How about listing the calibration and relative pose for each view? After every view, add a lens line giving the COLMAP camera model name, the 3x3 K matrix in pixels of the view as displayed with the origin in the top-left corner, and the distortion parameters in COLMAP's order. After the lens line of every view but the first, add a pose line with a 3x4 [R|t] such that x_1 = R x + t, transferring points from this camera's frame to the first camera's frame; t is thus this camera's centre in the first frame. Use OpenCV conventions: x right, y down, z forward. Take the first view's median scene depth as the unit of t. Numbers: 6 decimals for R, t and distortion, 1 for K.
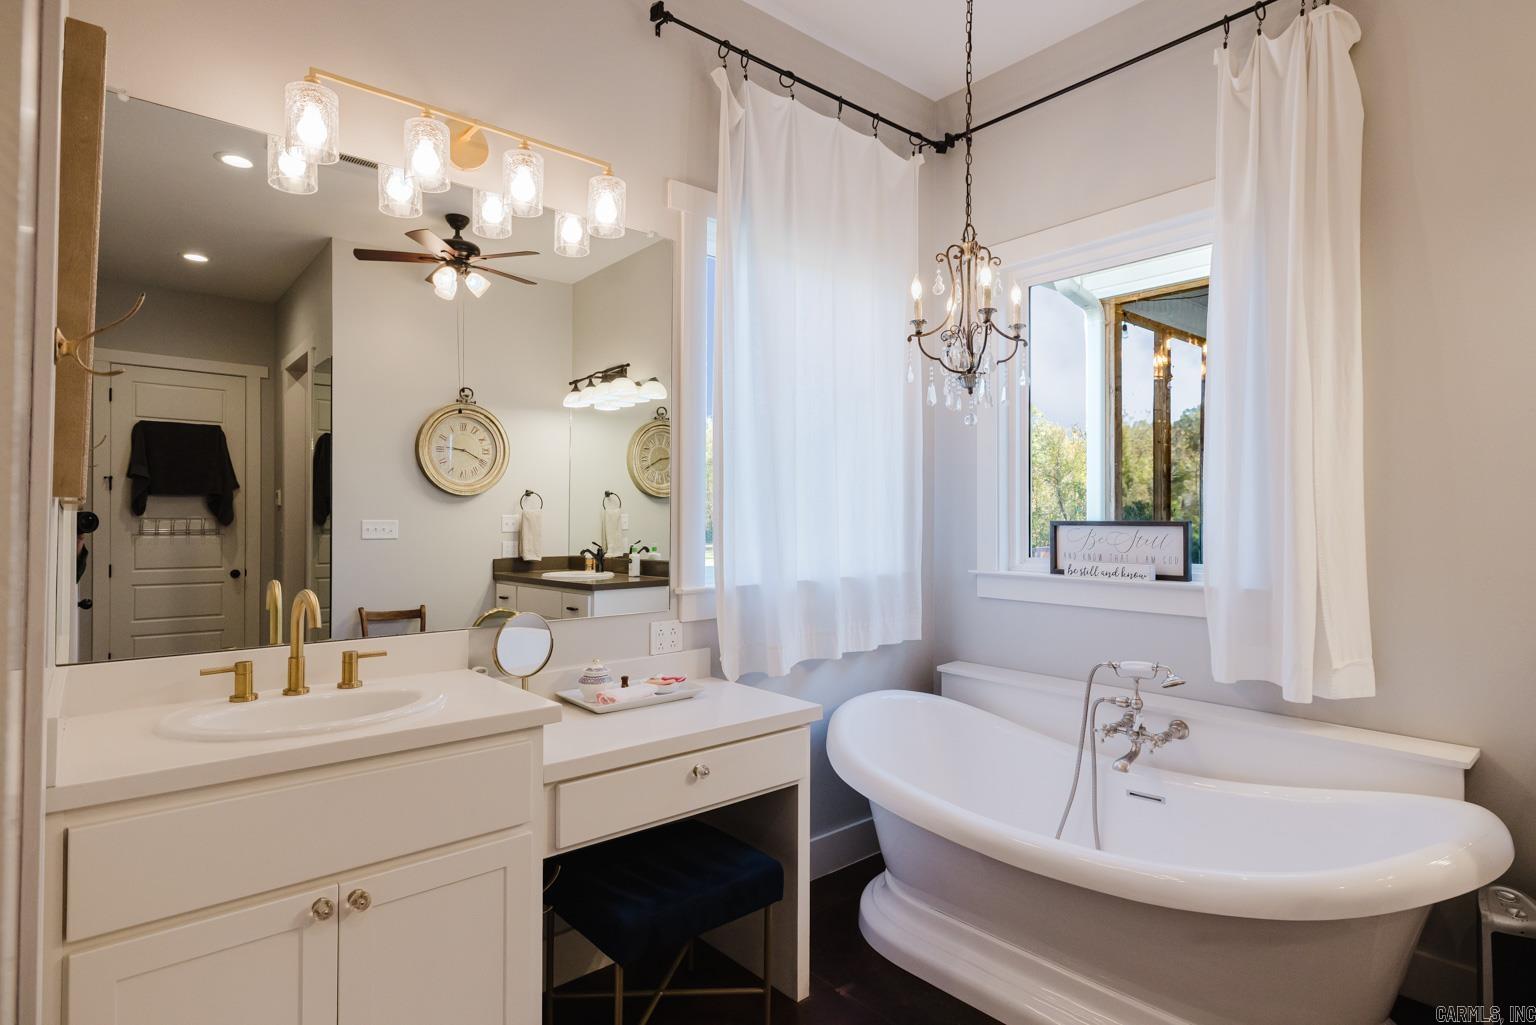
lens RADIAL K [[842.3, 0, 772.2], [0, 842.3, 504.0], [0, 0, 1]] dist [-0.004587, -0.000149]
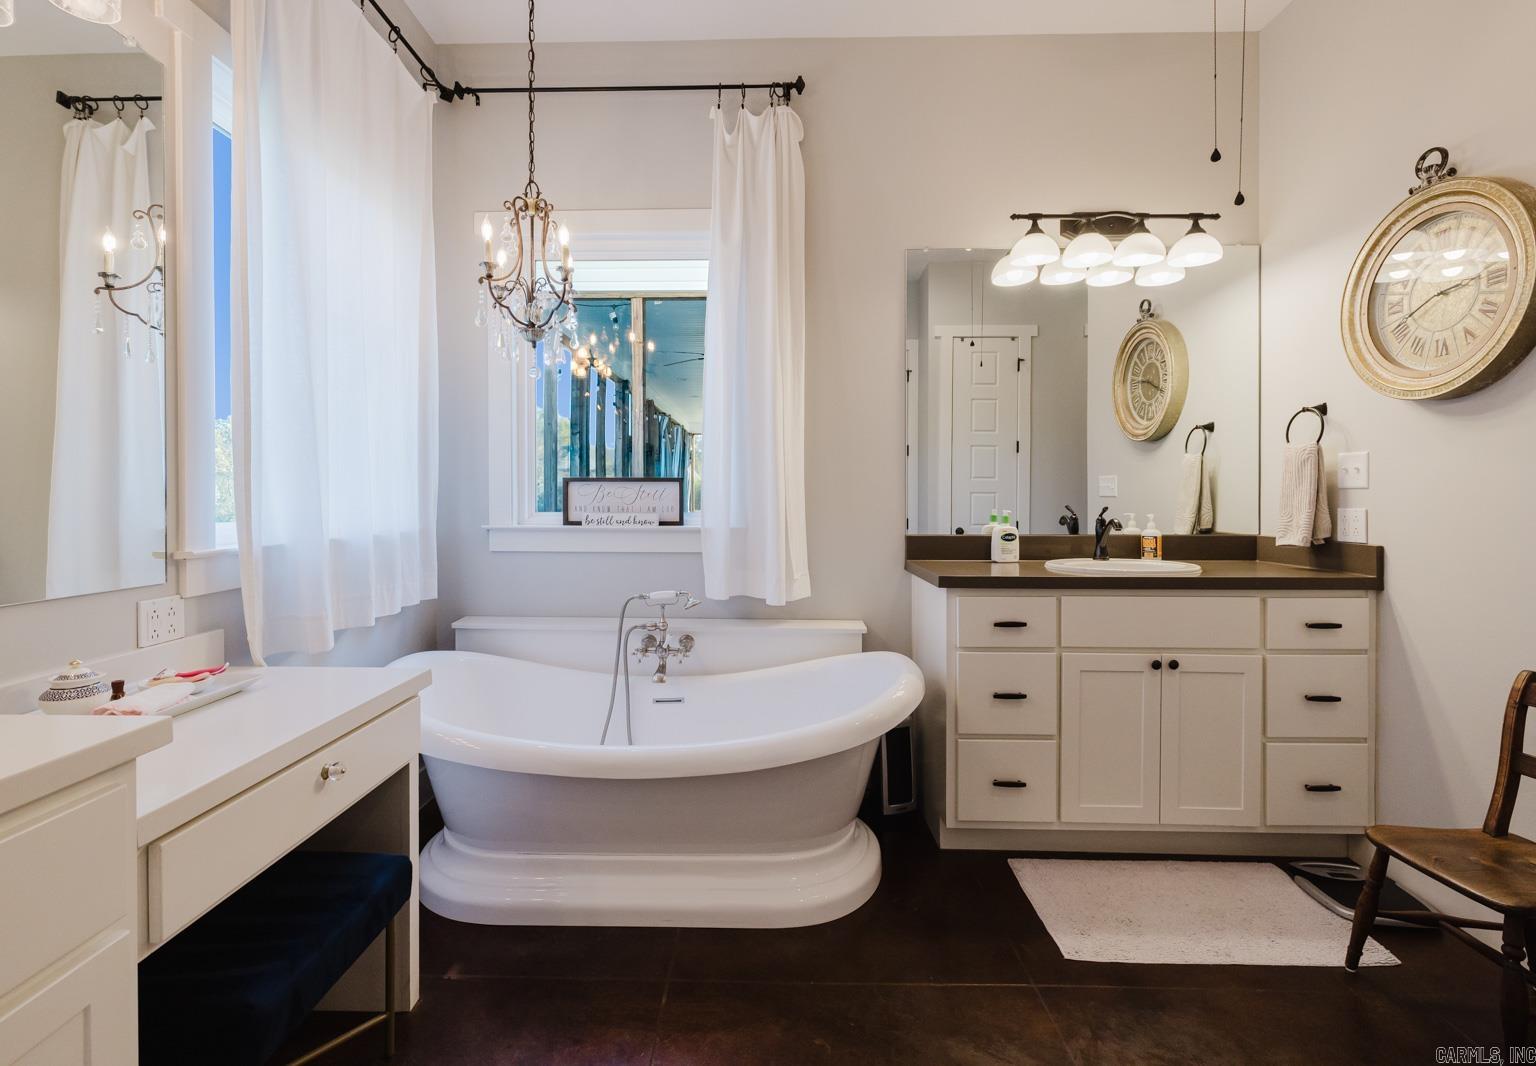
lens RADIAL K [[735.5, 0, 752.8], [0, 735.5, 507.3], [0, 0, 1]] dist [-0.000306, -0.000410]
pose [[0.649941, -0.005813, 0.759963, -0.275674], [-0.011575, 0.999779, 0.017547, 0.045197], [-0.759897, -0.020201, 0.649730, 0.212039]]
